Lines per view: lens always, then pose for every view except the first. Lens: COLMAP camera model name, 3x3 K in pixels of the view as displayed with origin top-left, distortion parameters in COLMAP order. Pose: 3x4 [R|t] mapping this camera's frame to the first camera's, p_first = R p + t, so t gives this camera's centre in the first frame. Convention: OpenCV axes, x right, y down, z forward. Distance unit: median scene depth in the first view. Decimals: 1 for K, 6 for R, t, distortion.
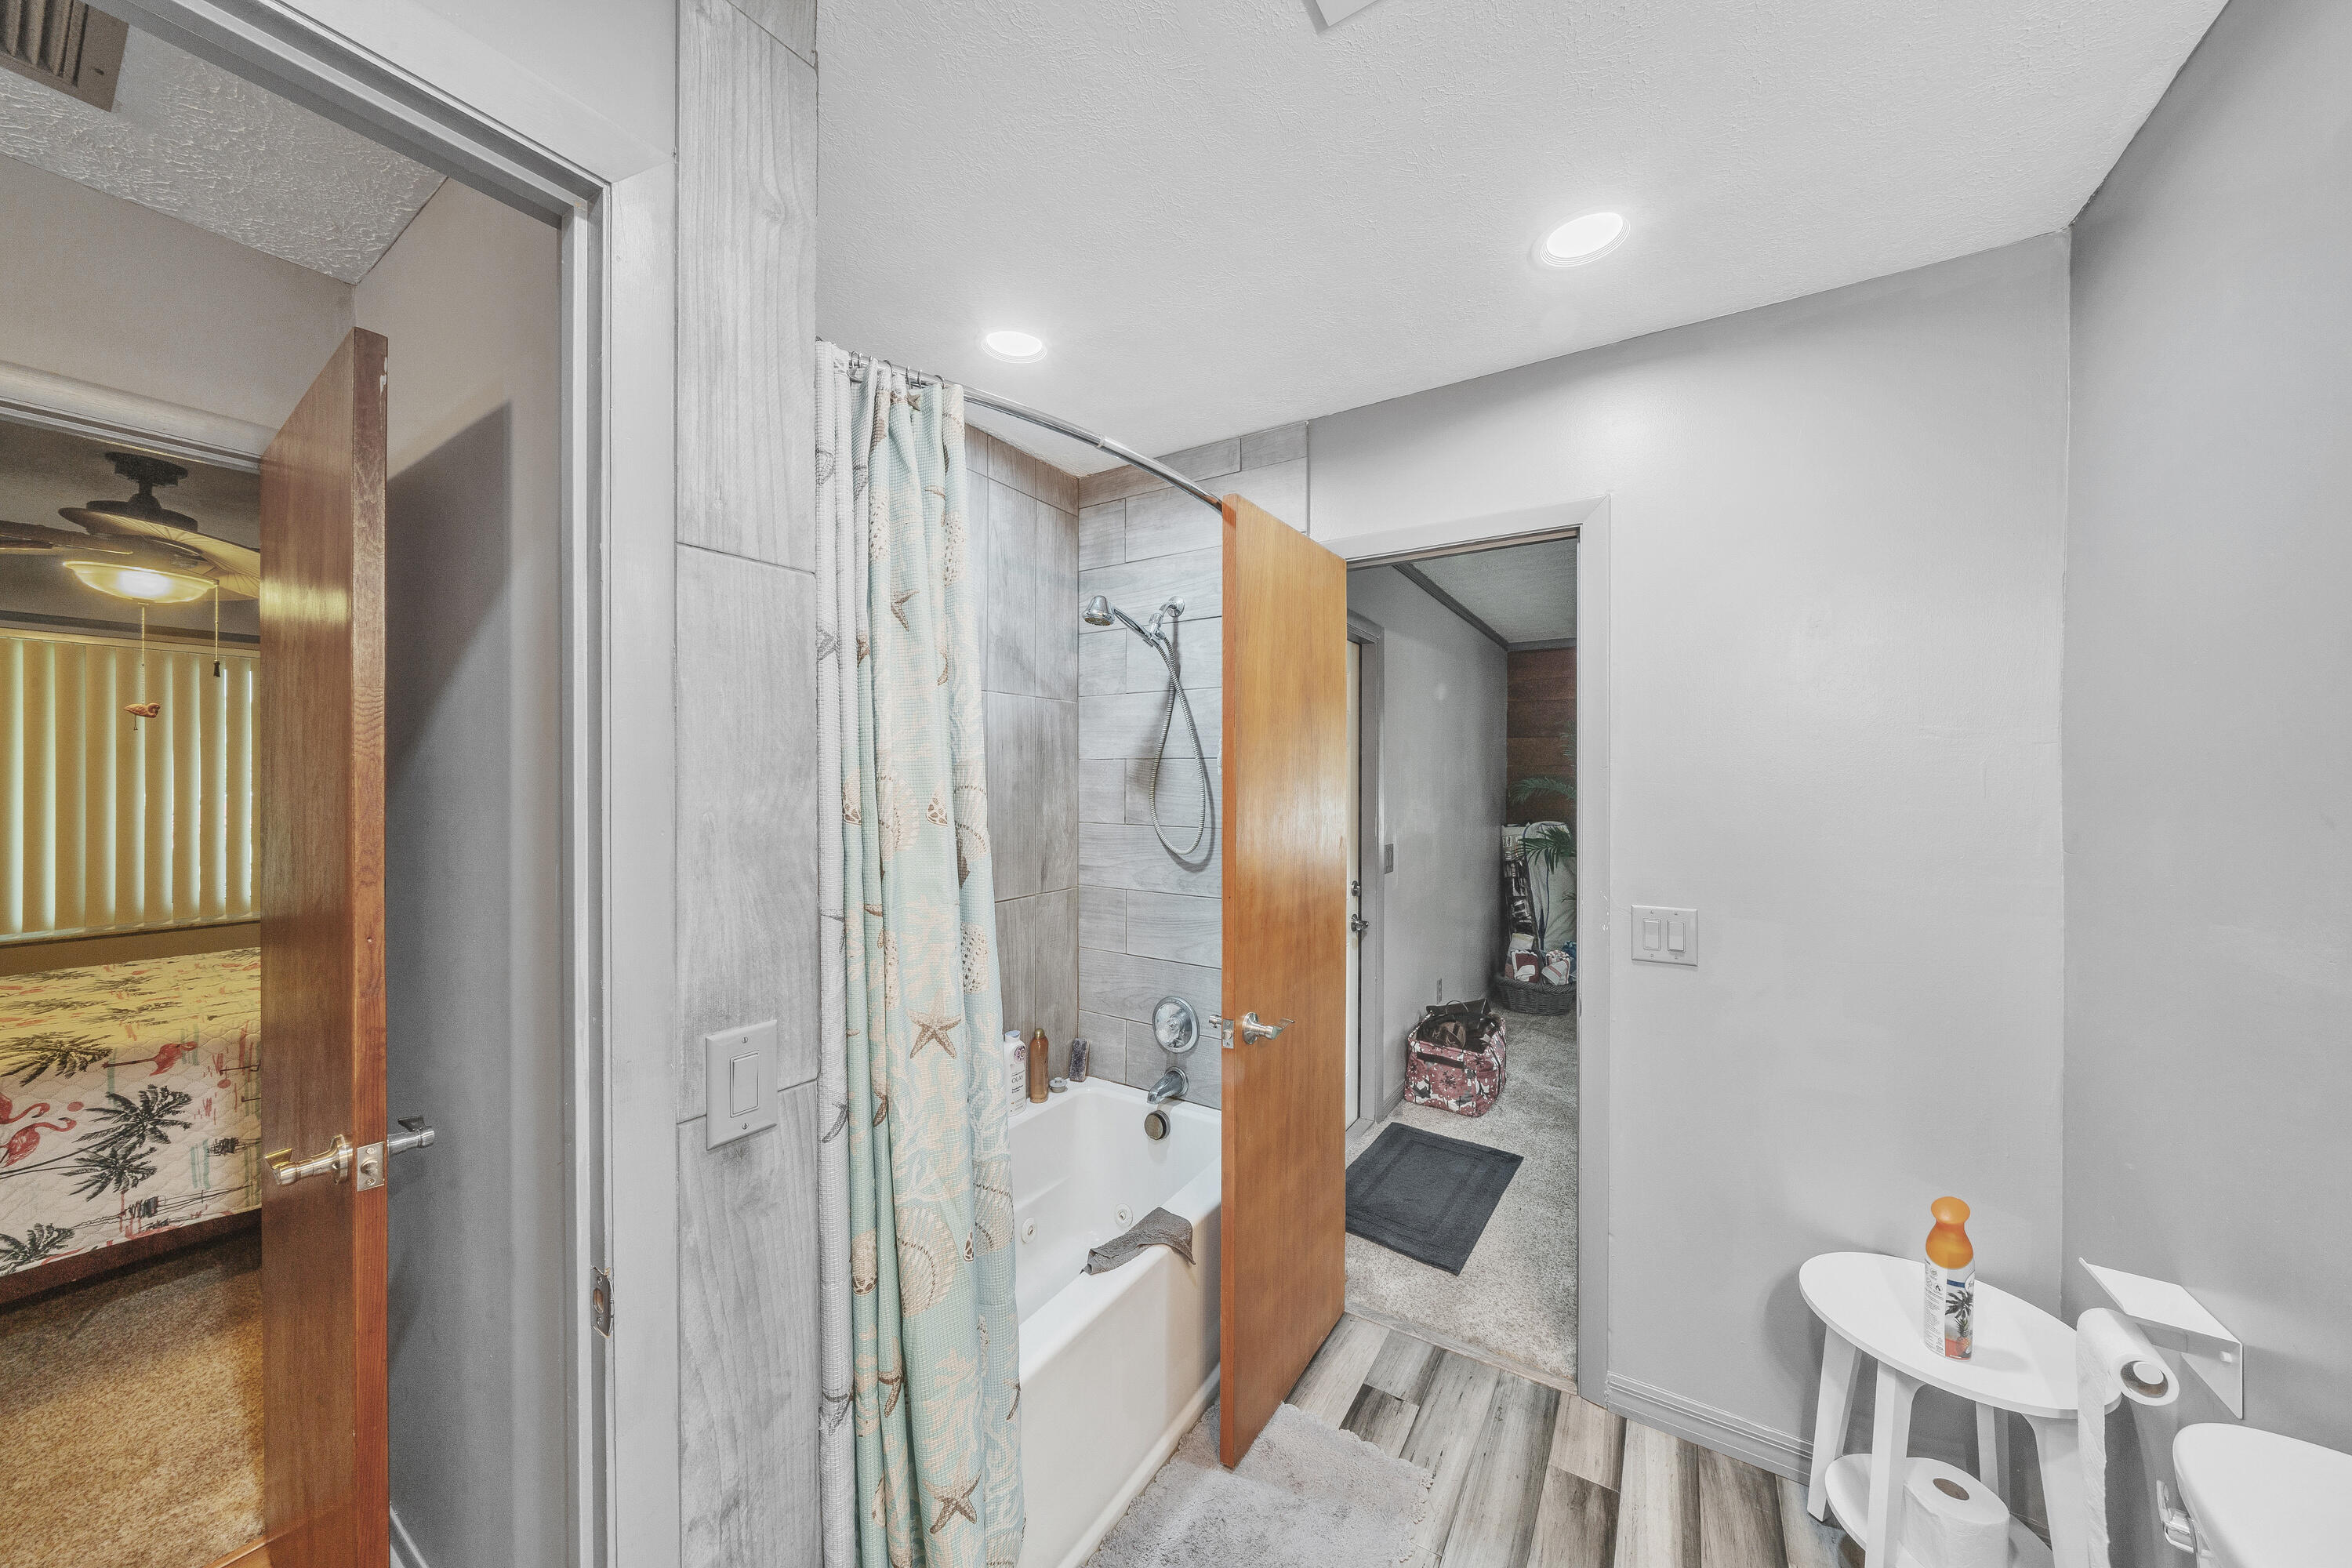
lens RADIAL K [[807.2, 0, 1176.0], [0, 807.2, 784.0], [0, 0, 1]] dist [-0.002082, -0.000041]
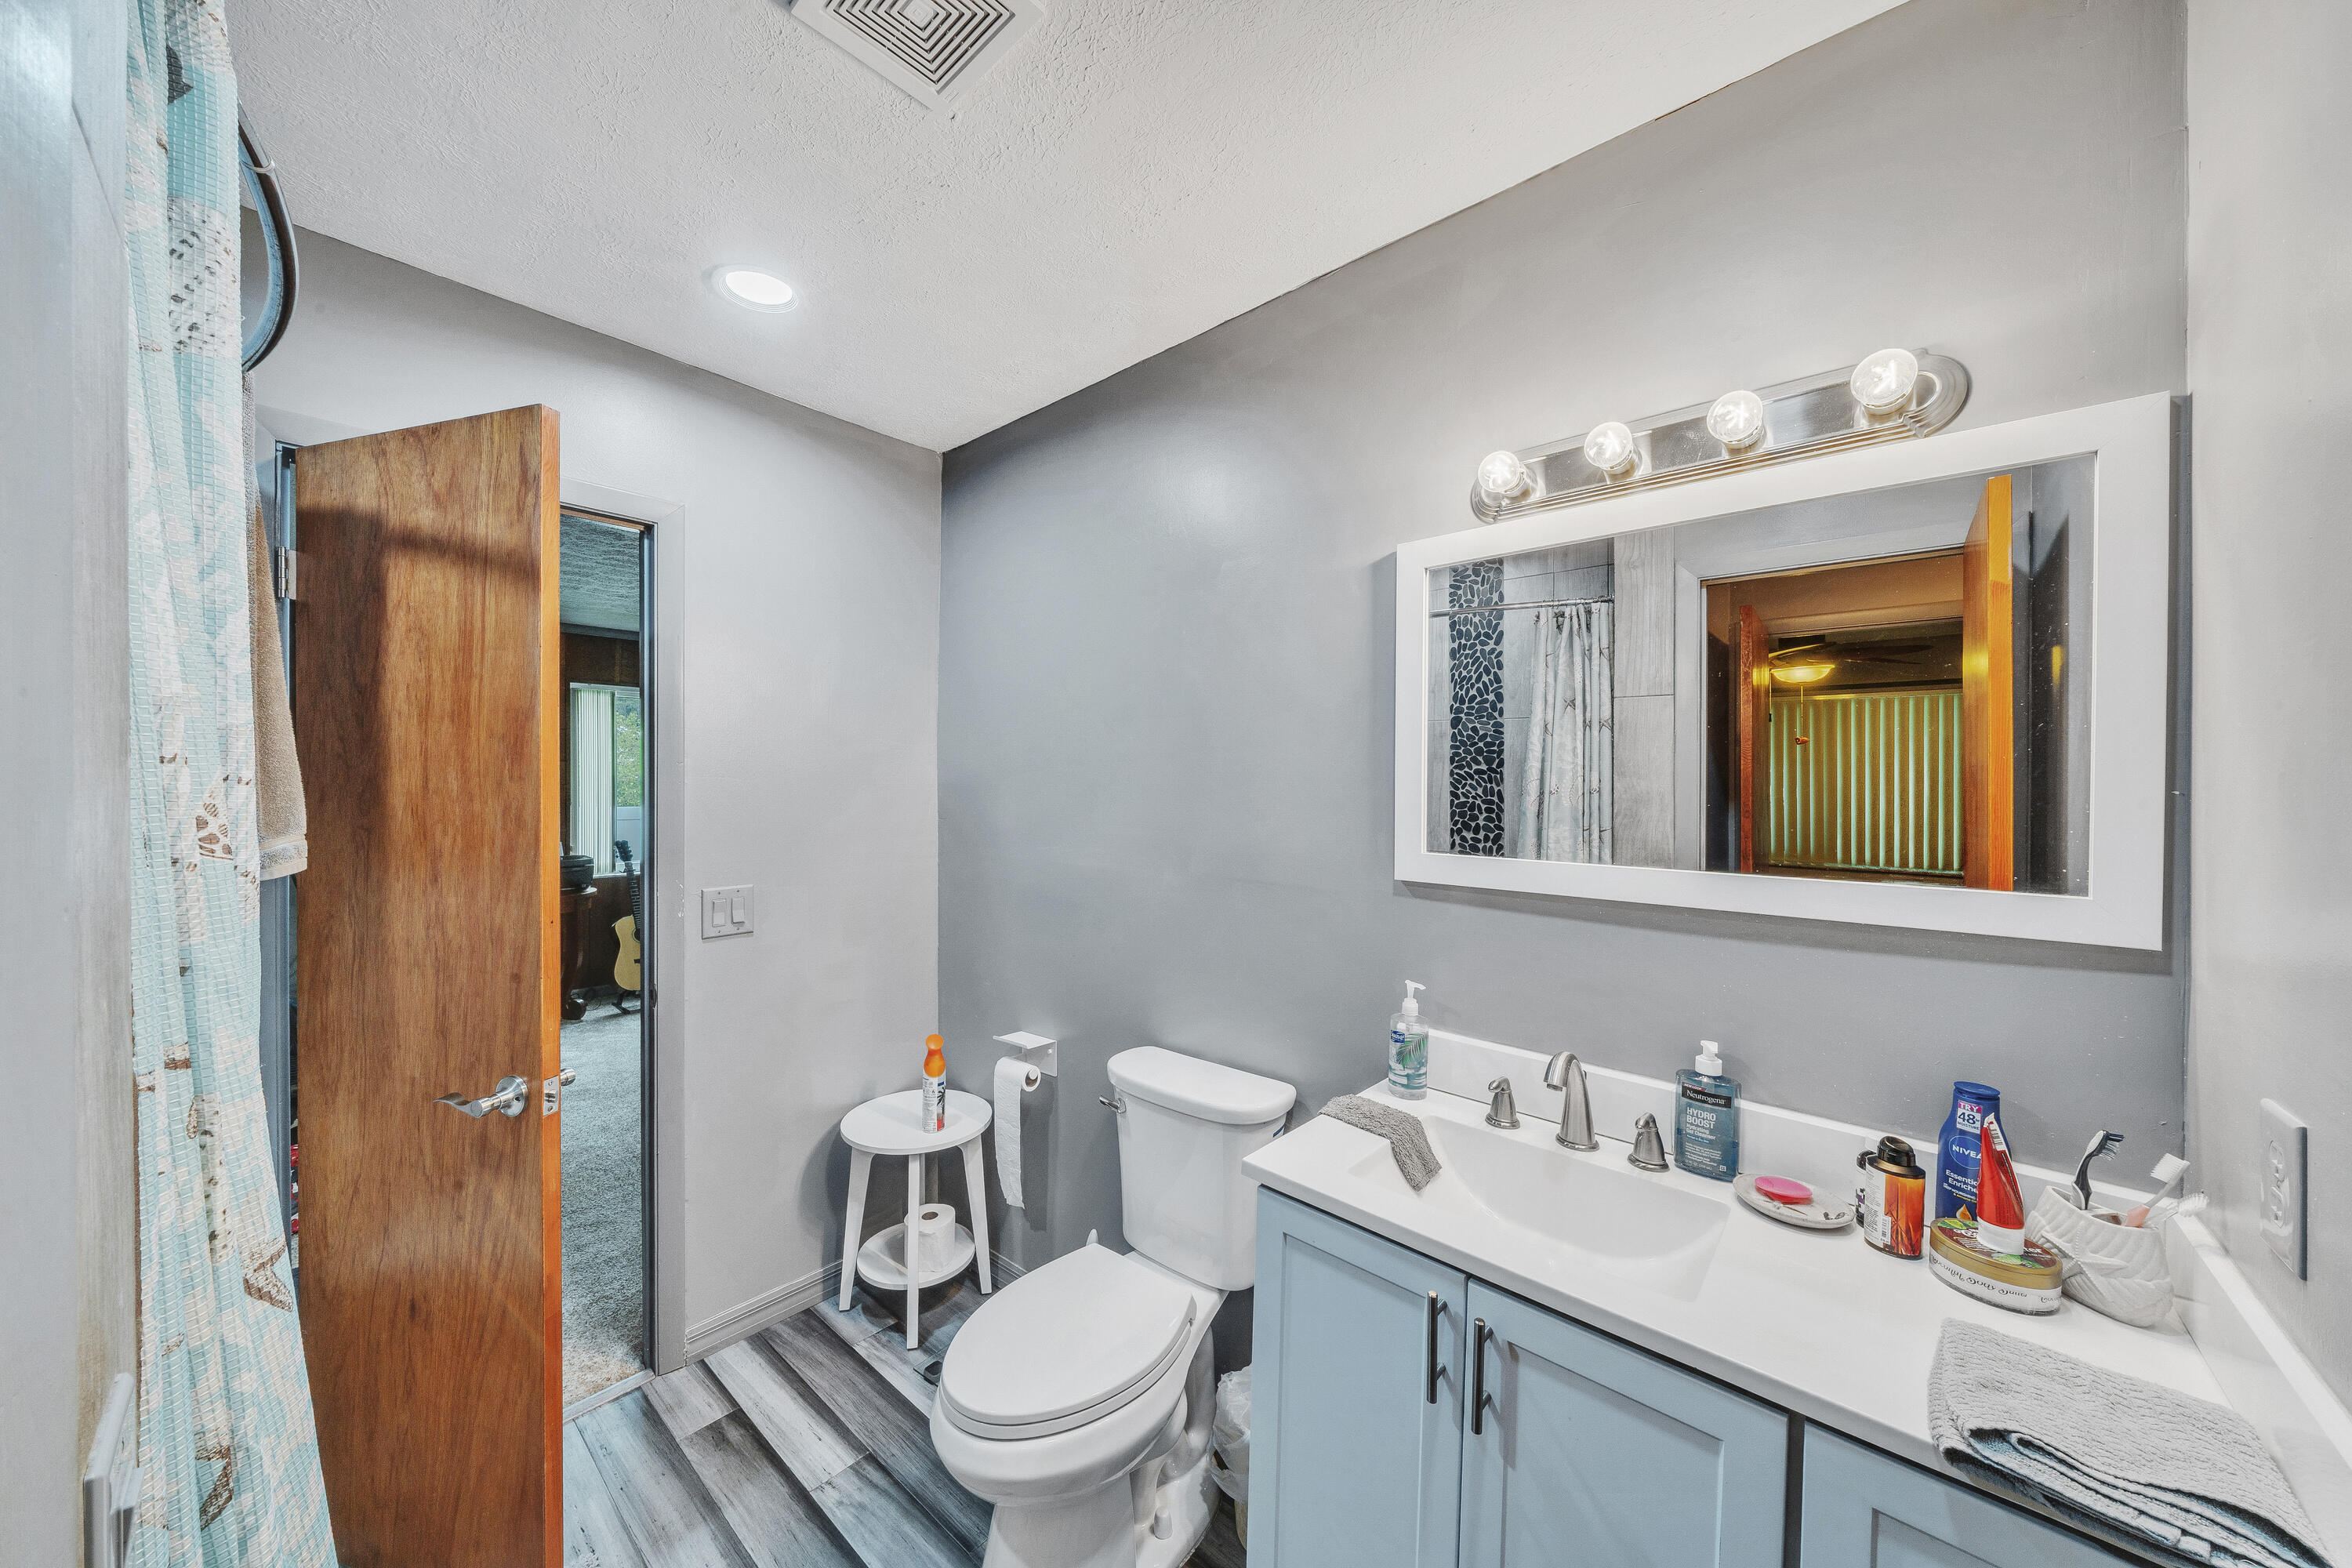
lens RADIAL K [[786.0, 0, 1176.0], [0, 786.0, 784.0], [0, 0, 1]] dist [-0.001241, -0.000003]
pose [[0.150349, -0.002927, 0.988629, -0.437940], [-0.004873, 0.999981, 0.003702, 0.001189], [-0.988621, -0.005374, 0.150332, 0.234546]]
